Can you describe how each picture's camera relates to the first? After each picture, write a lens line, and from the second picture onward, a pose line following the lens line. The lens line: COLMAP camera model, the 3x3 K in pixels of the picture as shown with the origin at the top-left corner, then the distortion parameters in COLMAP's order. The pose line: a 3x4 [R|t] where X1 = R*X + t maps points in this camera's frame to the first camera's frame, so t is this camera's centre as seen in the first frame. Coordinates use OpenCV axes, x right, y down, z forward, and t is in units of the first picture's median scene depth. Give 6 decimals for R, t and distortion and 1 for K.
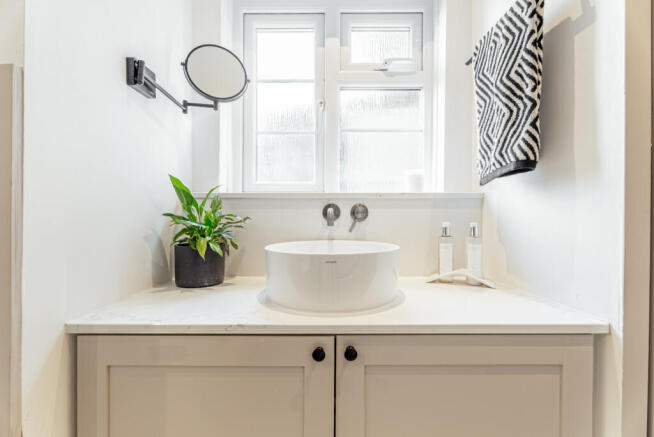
lens RADIAL K [[297.5, 0, 328.0], [0, 297.5, 216.7], [0, 0, 1]] dist [-0.000574, 0.000062]
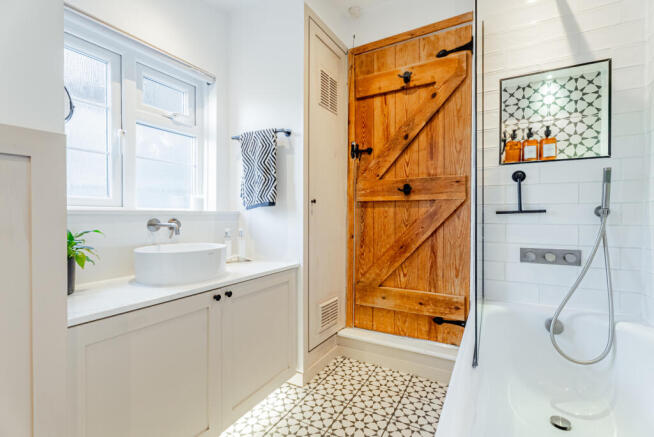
lens RADIAL K [[297.5, 0, 327.8], [0, 297.5, 217.6], [0, 0, 1]] dist [-0.000574, 0.000062]
pose [[0.499737, -0.007581, 0.866144, -1.086730], [0.004737, 0.999971, 0.006019, -0.073967], [-0.866164, 0.001095, 0.499759, -0.523438]]
